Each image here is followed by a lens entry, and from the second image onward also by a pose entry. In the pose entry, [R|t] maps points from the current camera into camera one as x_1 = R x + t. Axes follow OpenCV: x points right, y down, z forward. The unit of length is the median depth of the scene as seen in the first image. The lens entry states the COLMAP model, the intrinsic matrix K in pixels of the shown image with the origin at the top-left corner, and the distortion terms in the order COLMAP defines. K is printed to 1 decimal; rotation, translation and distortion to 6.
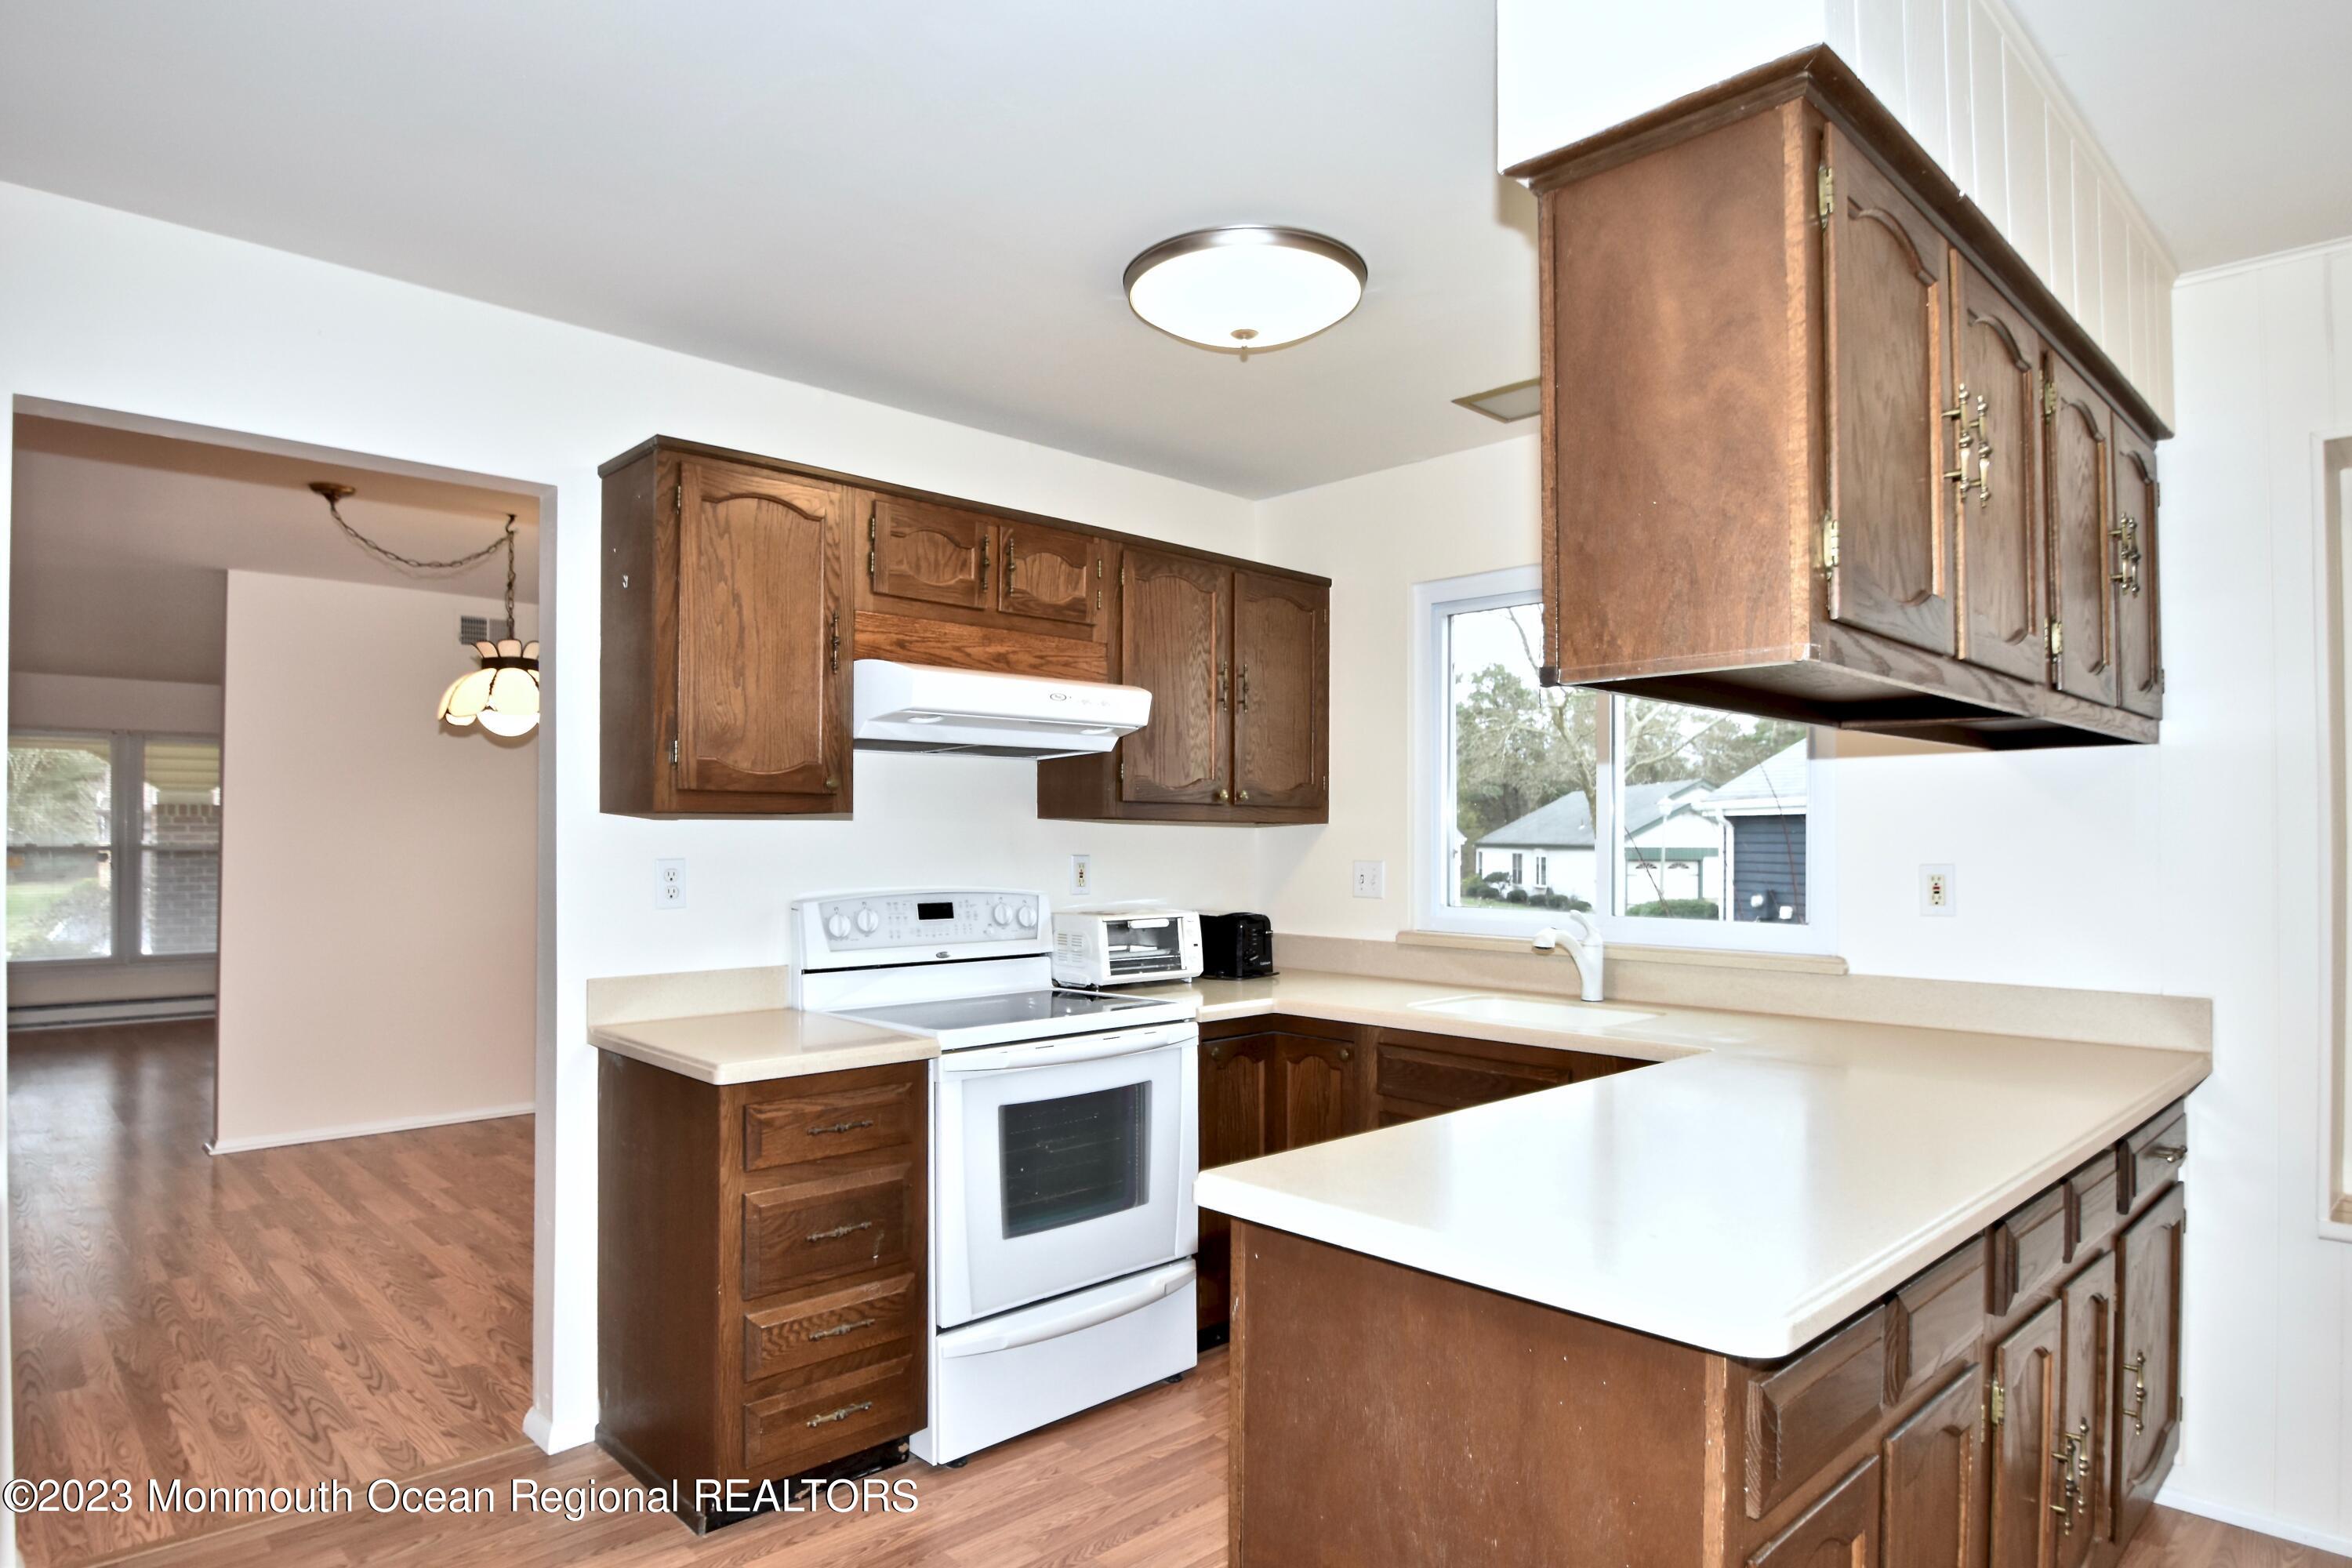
lens RADIAL K [[1354.0, 0, 1162.1], [0, 1354.0, 829.7], [0, 0, 1]] dist [0.007237, -0.029809]
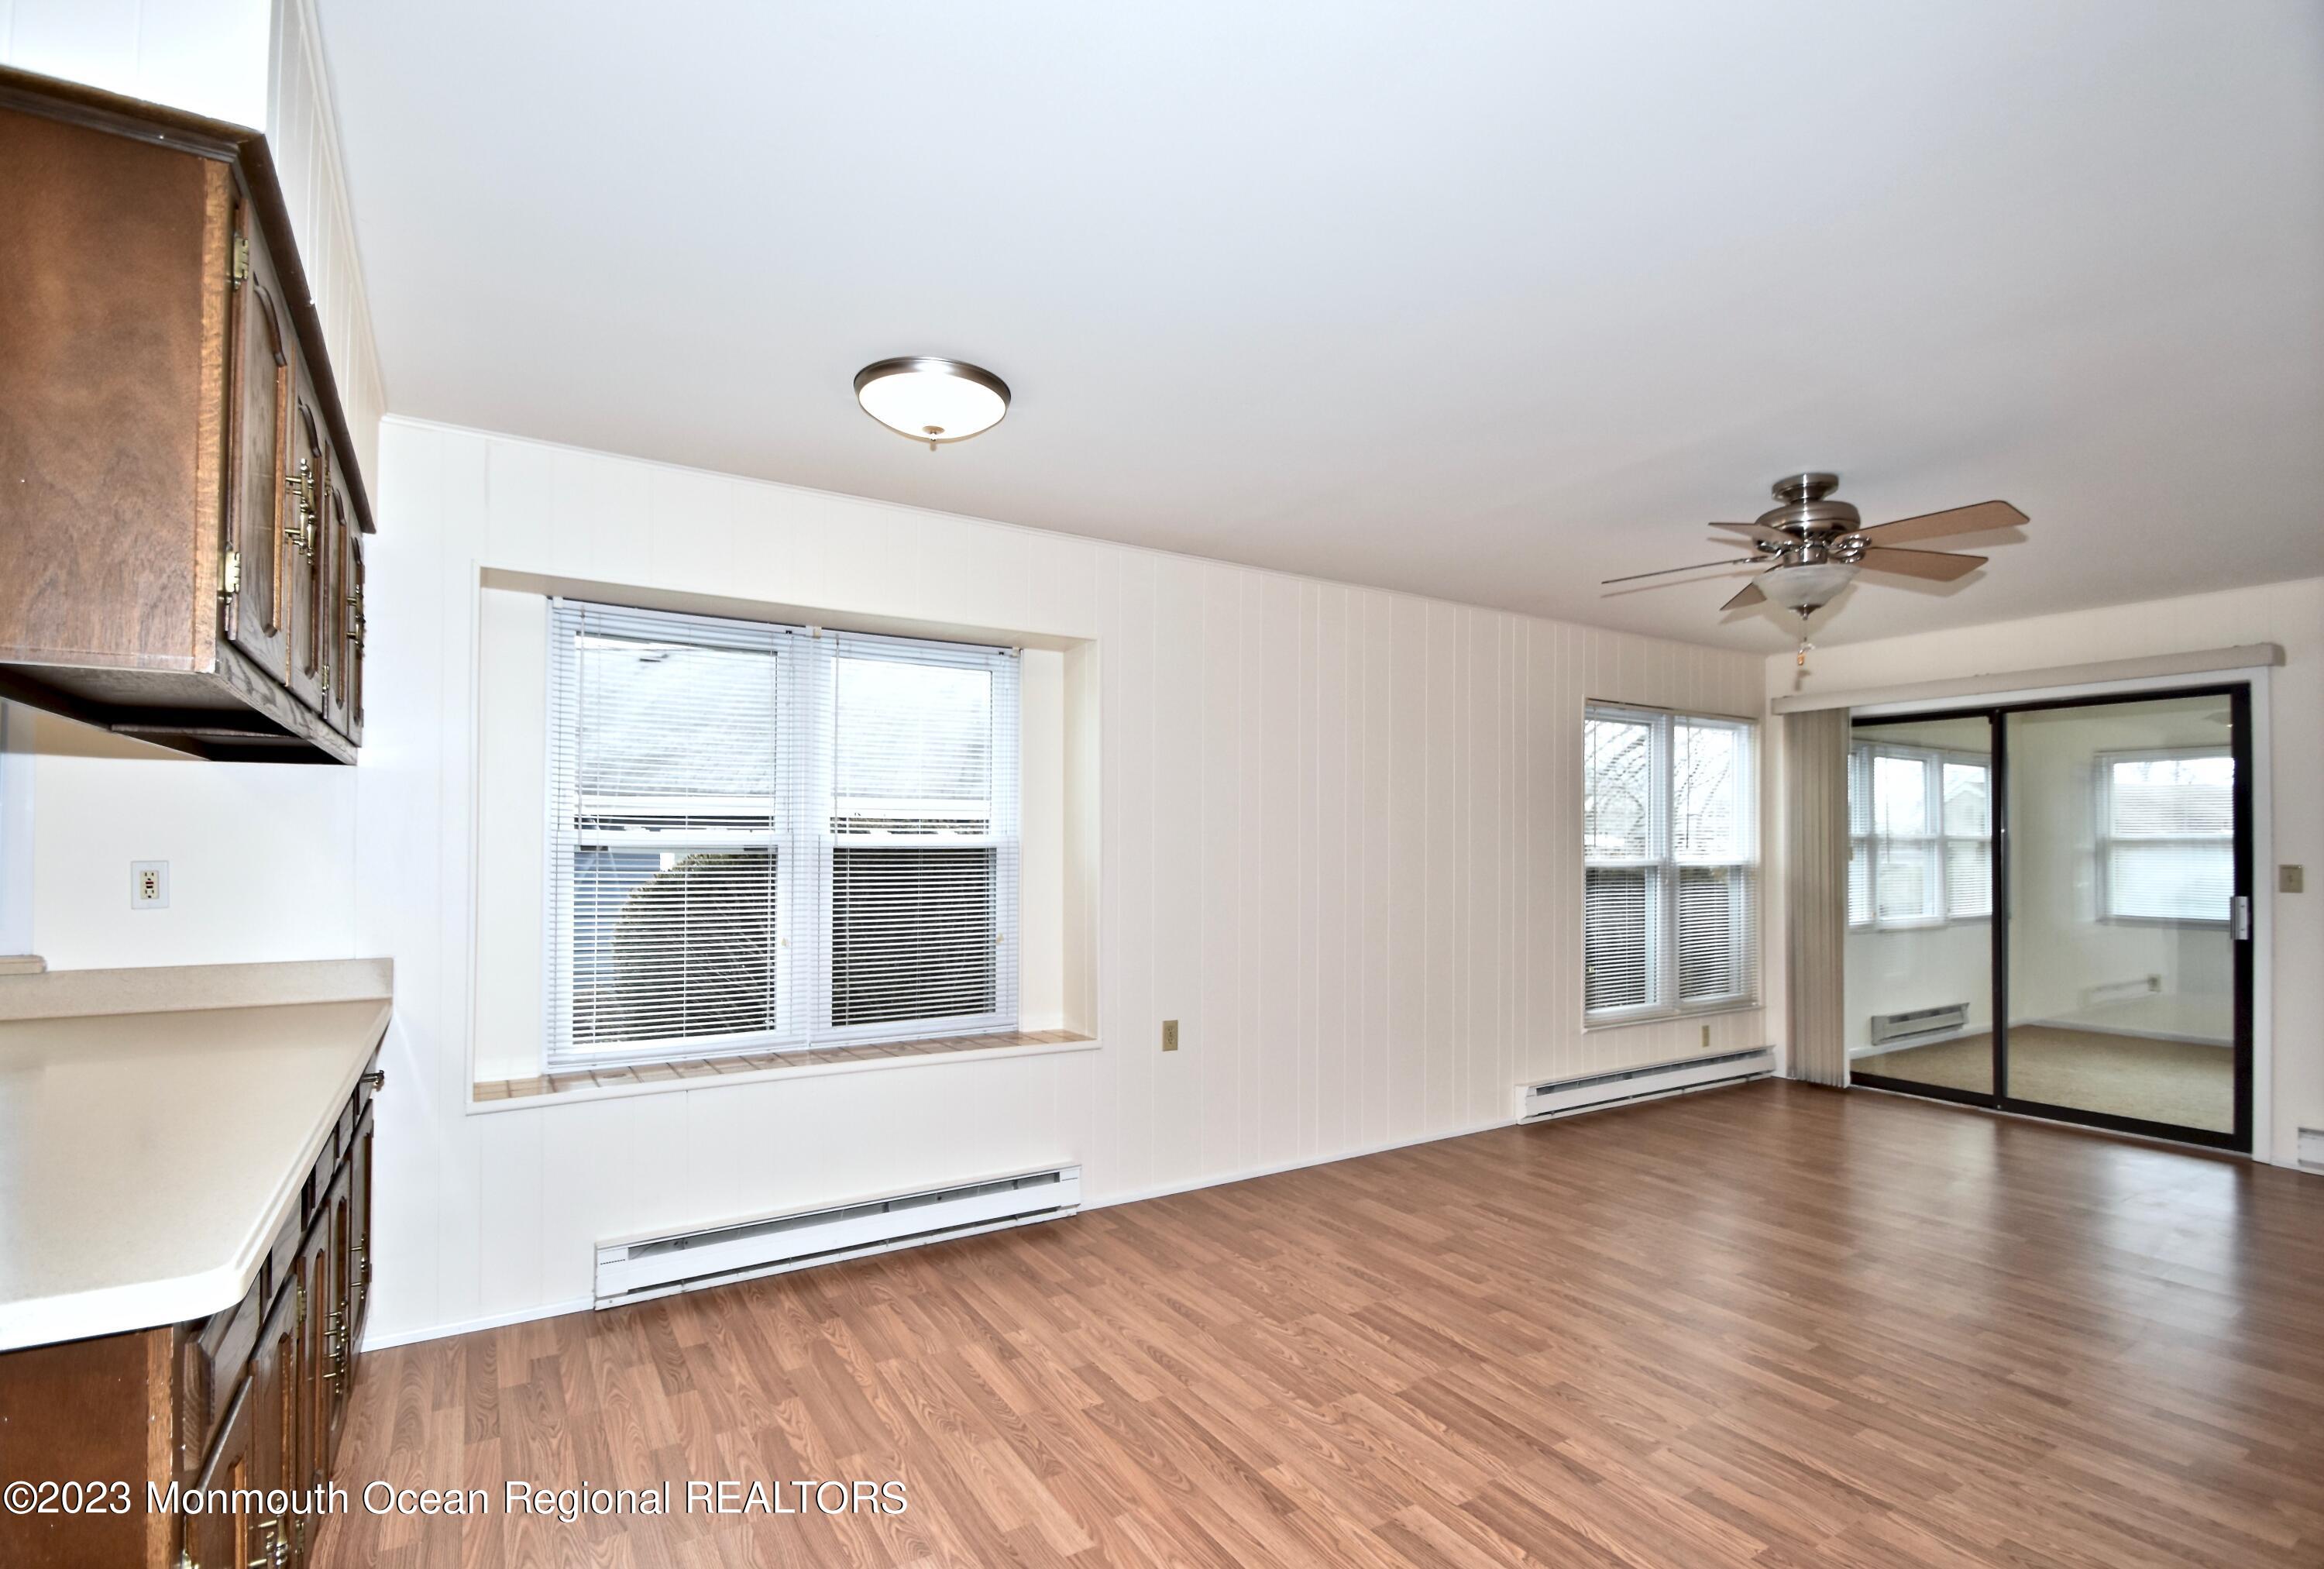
lens RADIAL K [[1062.9, 0, 1163.2], [0, 1062.9, 833.7], [0, 0, 1]] dist [-0.004071, -0.007788]
pose [[0.186526, 0.009501, 0.982404, -0.102531], [-0.010689, 0.999914, -0.007640, 0.001219], [-0.982392, -0.009076, 0.186611, 0.039448]]
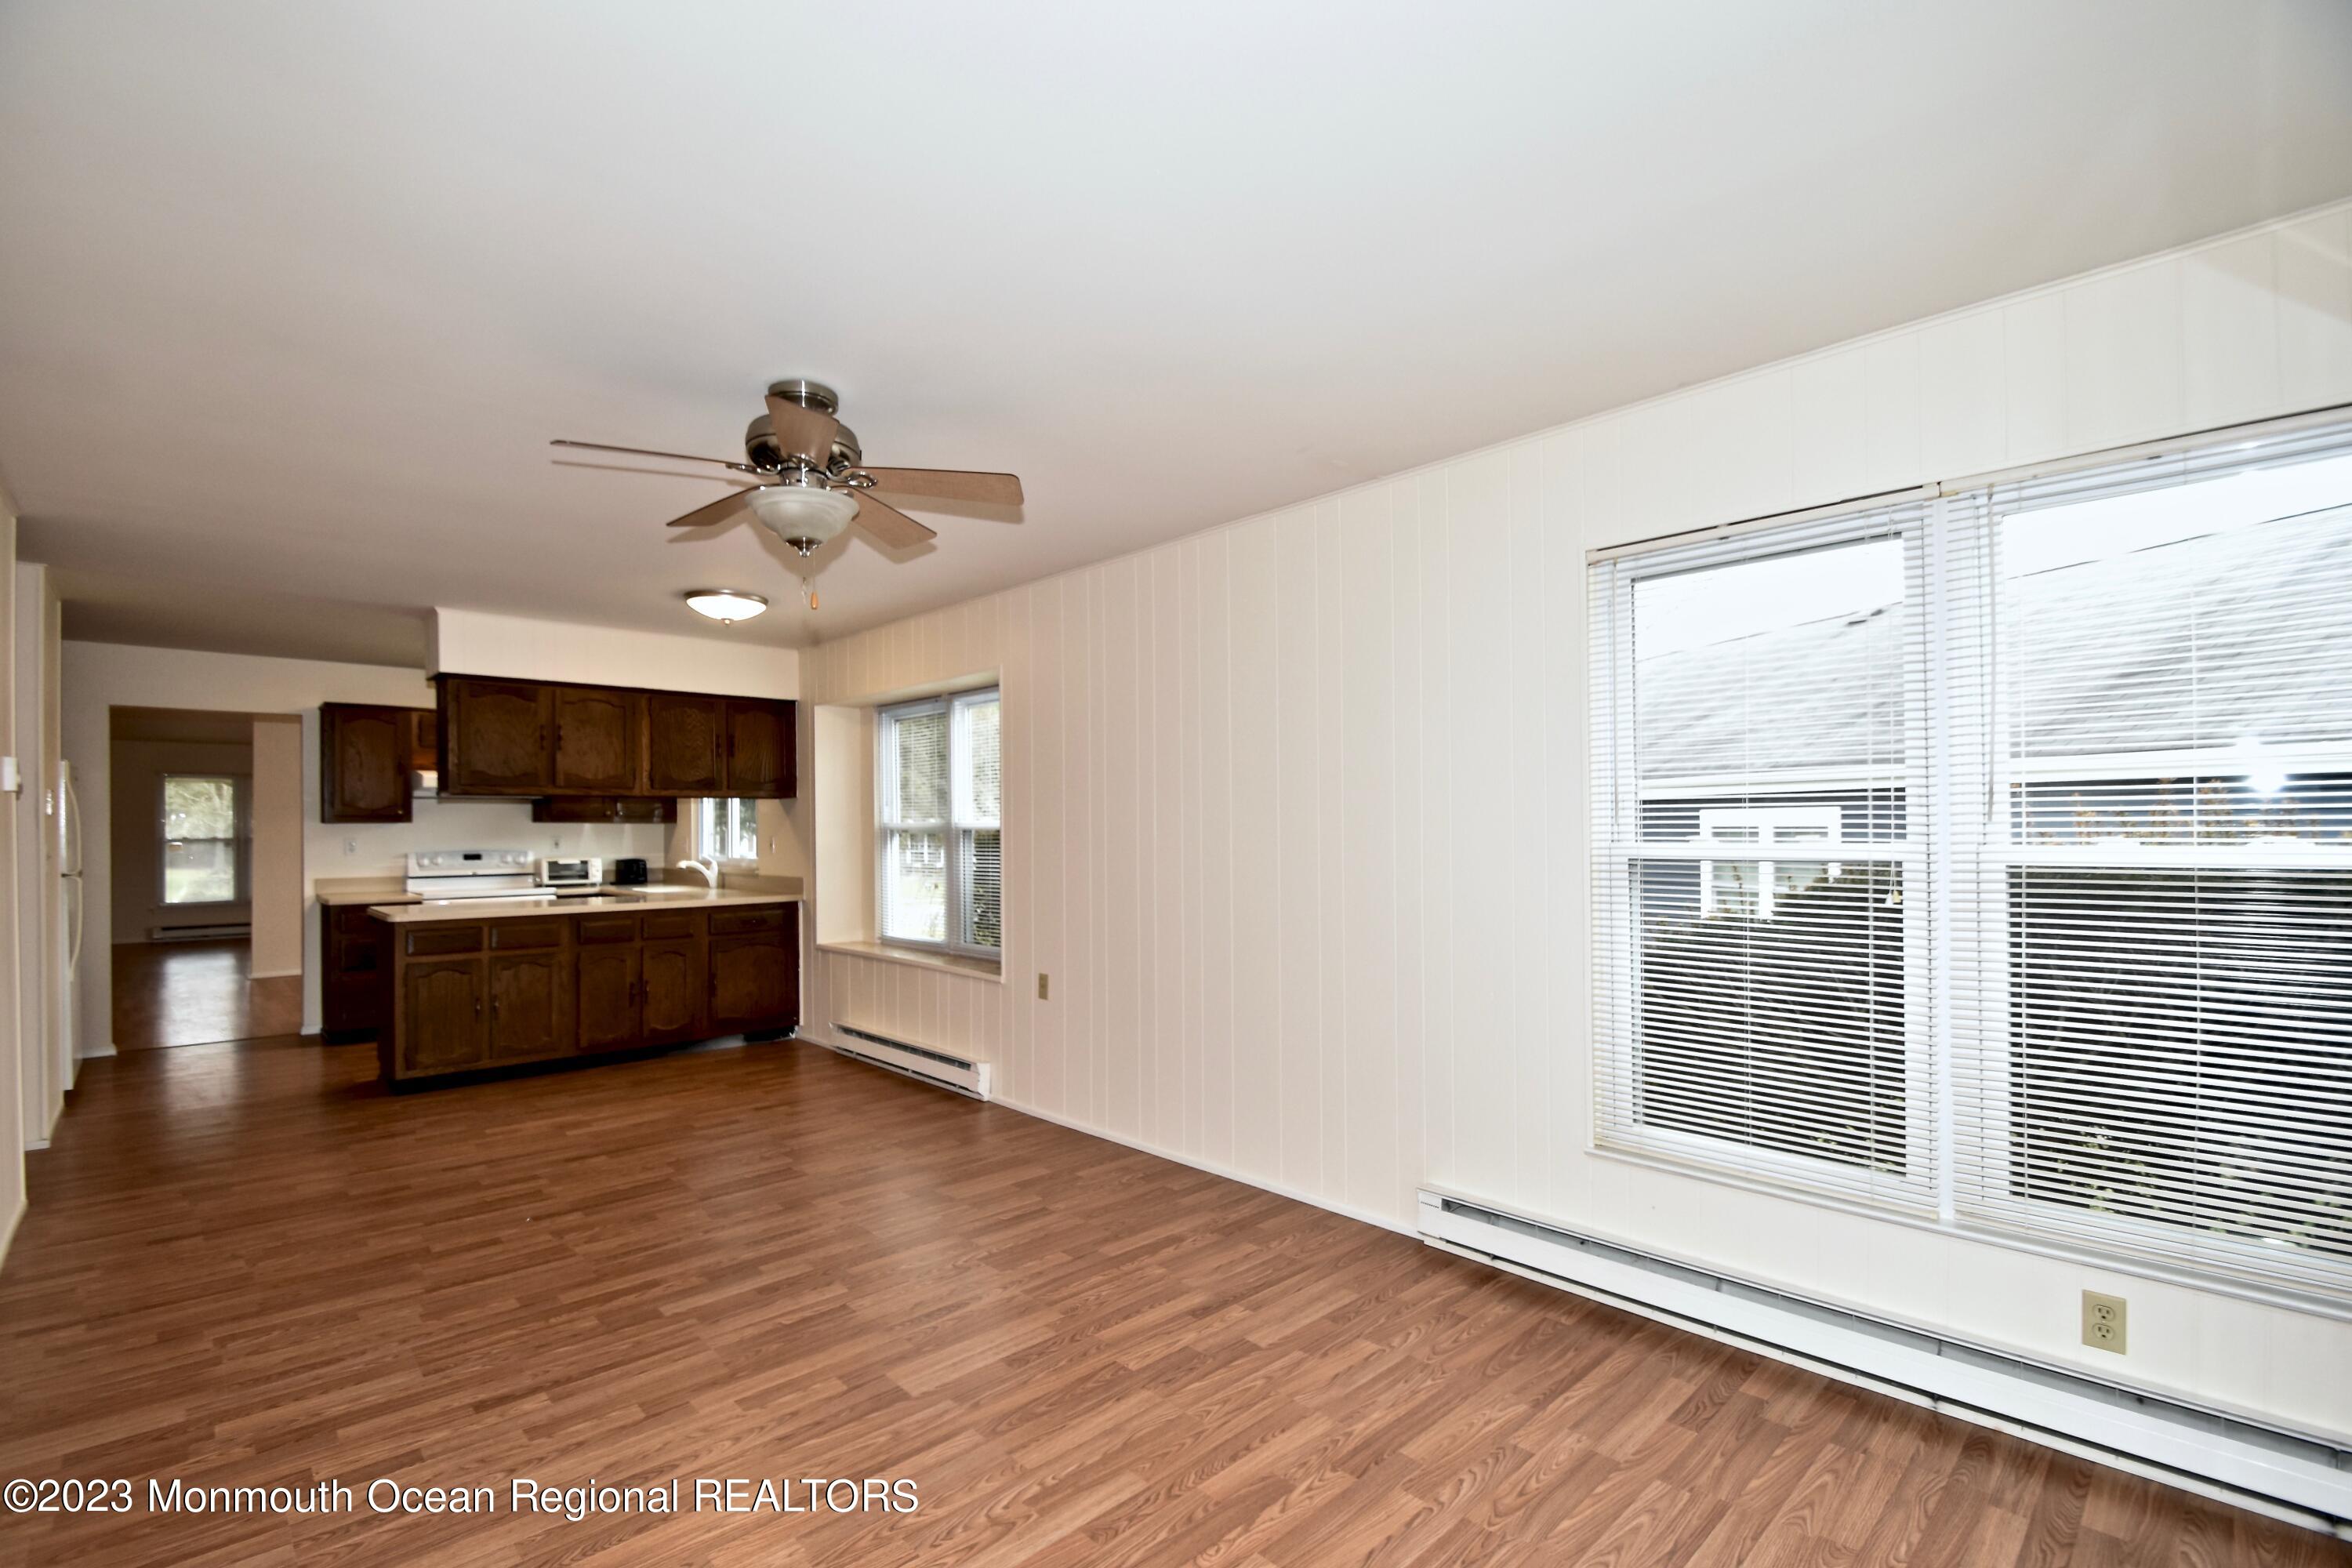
lens RADIAL K [[1070.0, 0, 1150.2], [0, 1070.0, 826.9], [0, 0, 1]] dist [-0.010052, -0.000356]
pose [[0.999933, -0.010249, 0.005330, 1.319269], [0.010199, 0.999905, 0.009323, -0.007532], [-0.005425, -0.009268, 0.999942, -1.279018]]
